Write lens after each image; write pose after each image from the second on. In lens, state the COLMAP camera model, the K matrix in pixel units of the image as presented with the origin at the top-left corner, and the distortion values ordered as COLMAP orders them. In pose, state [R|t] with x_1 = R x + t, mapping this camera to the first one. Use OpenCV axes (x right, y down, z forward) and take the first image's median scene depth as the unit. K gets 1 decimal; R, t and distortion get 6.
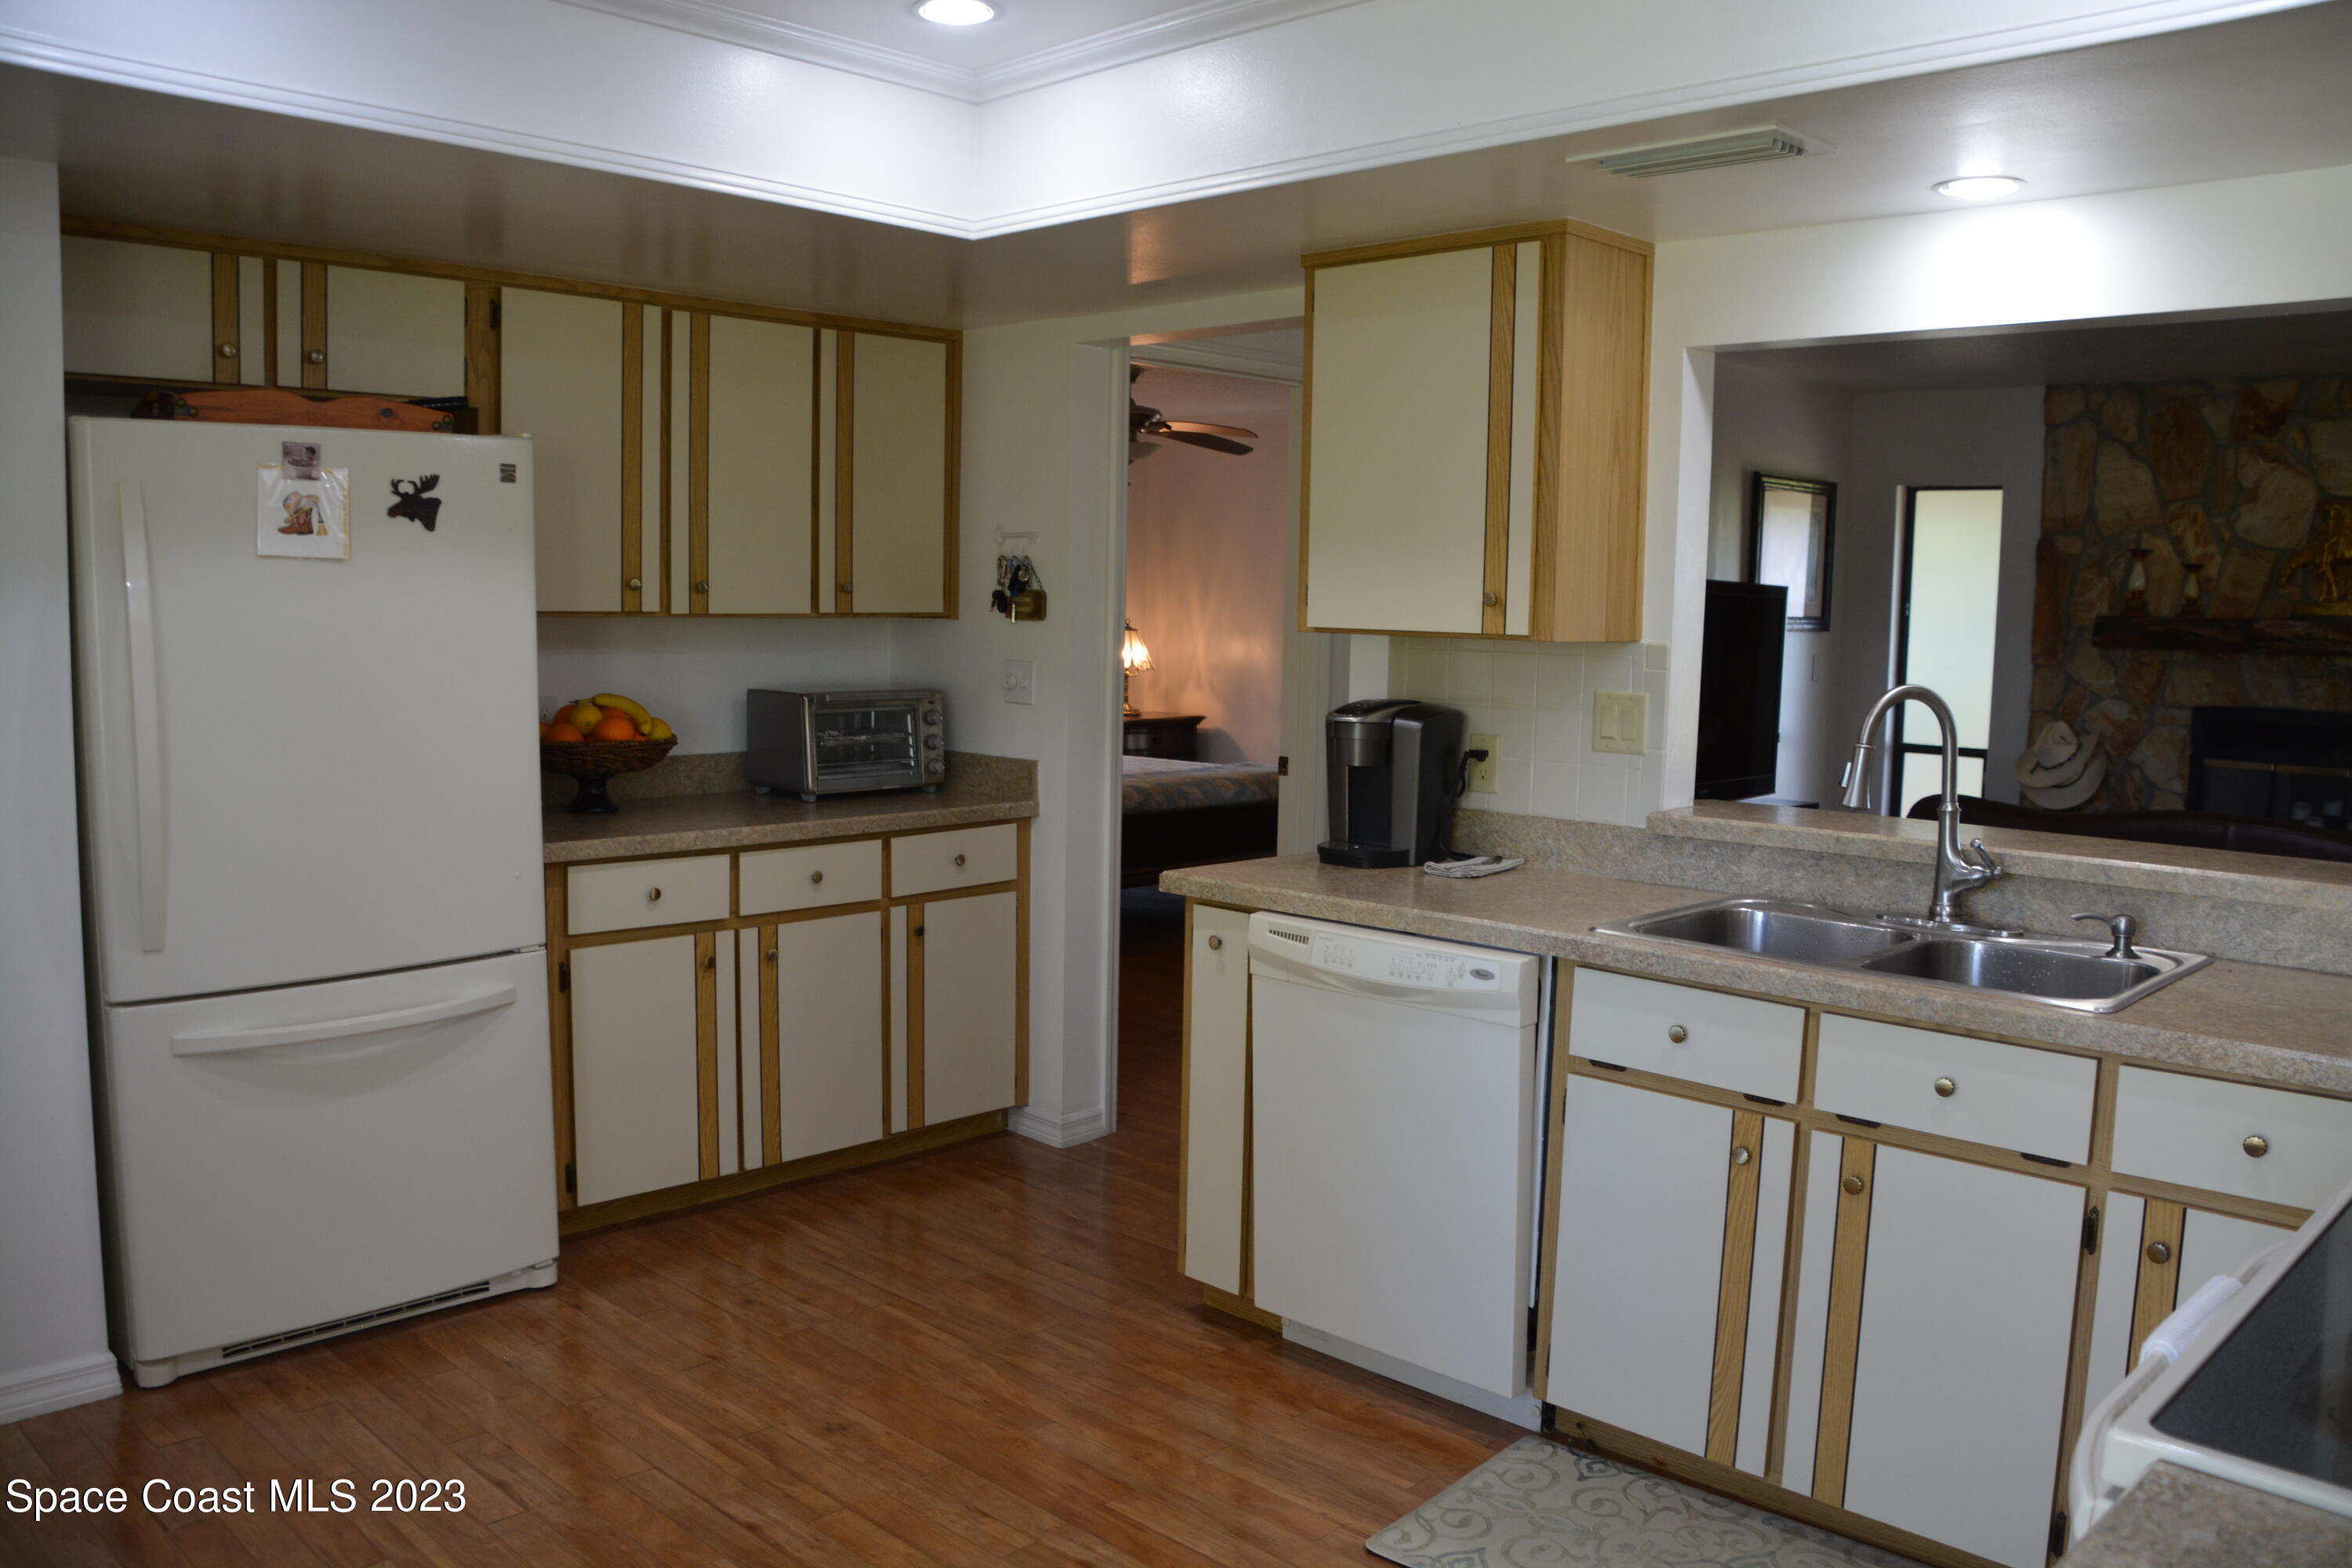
lens RADIAL K [[1846.1, 0, 1173.2], [0, 1846.1, 791.4], [0, 0, 1]] dist [-0.149396, 0.098020]
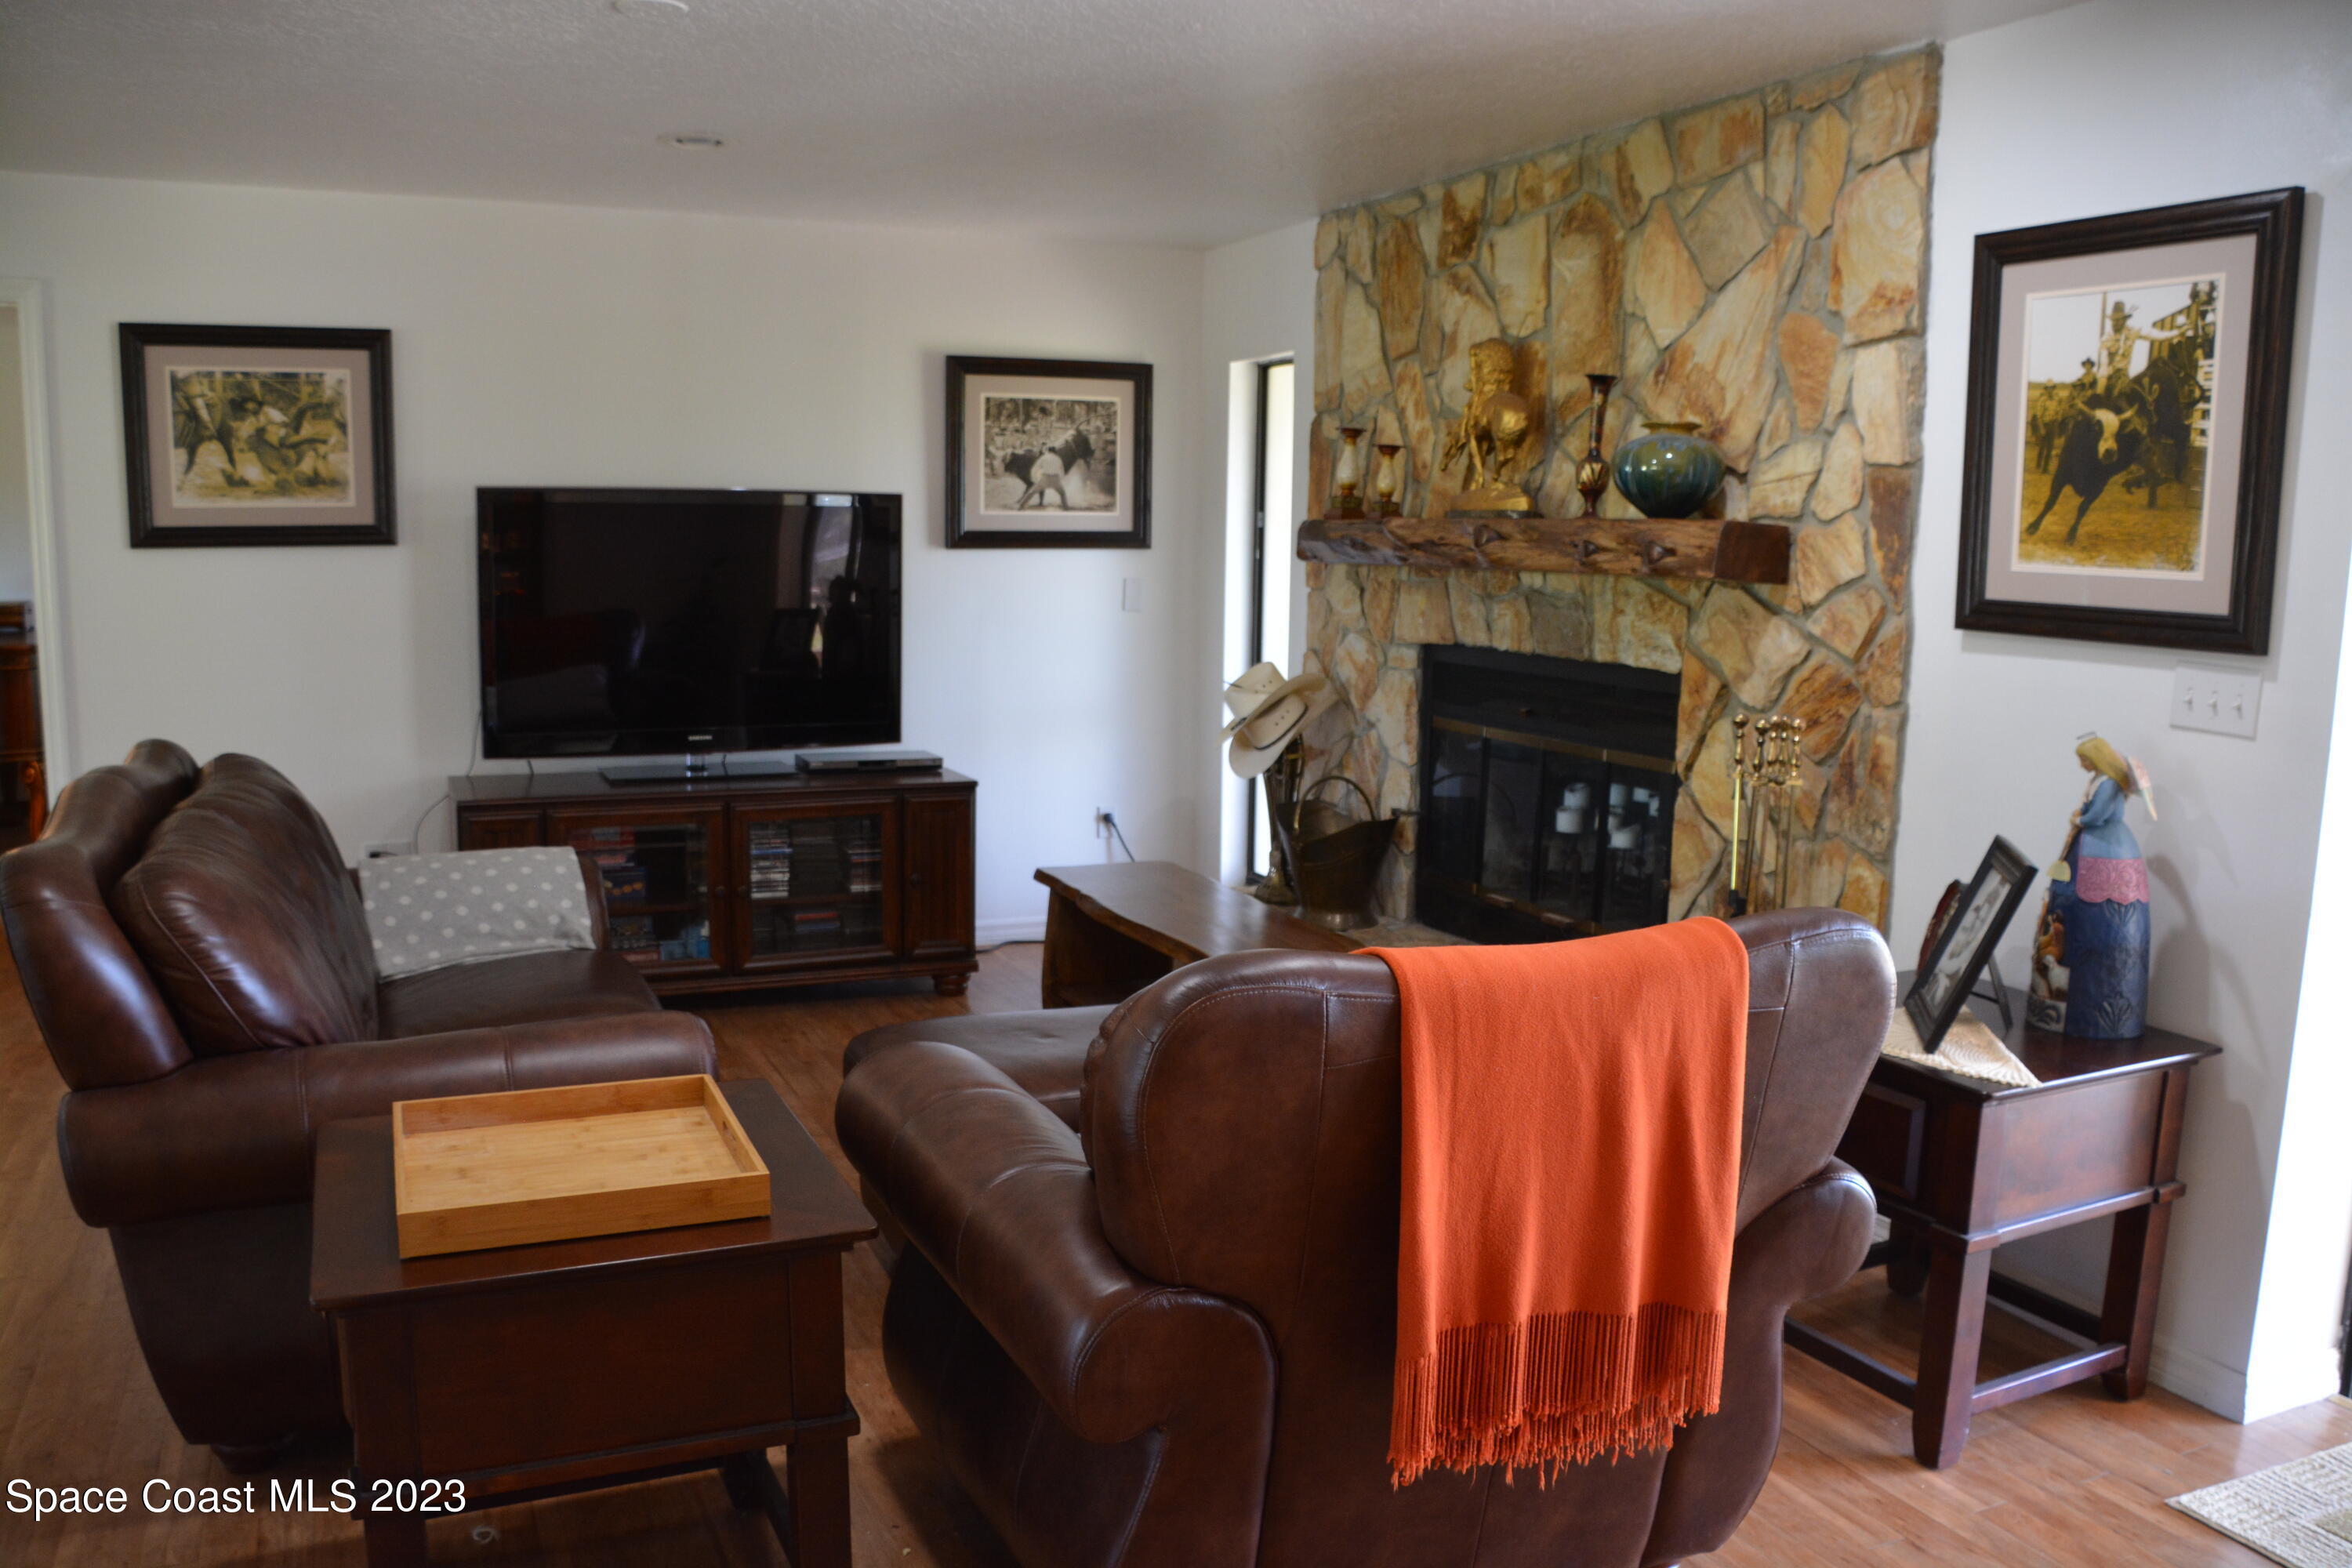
lens RADIAL K [[1846.1, 0, 1165.6], [0, 1846.1, 792.2], [0, 0, 1]] dist [-0.149396, 0.098020]
pose [[0.932185, 0.044025, -0.359295, 0.747977], [-0.034271, 0.998852, 0.033475, -0.009363], [0.360356, -0.018892, 0.932623, 0.268186]]
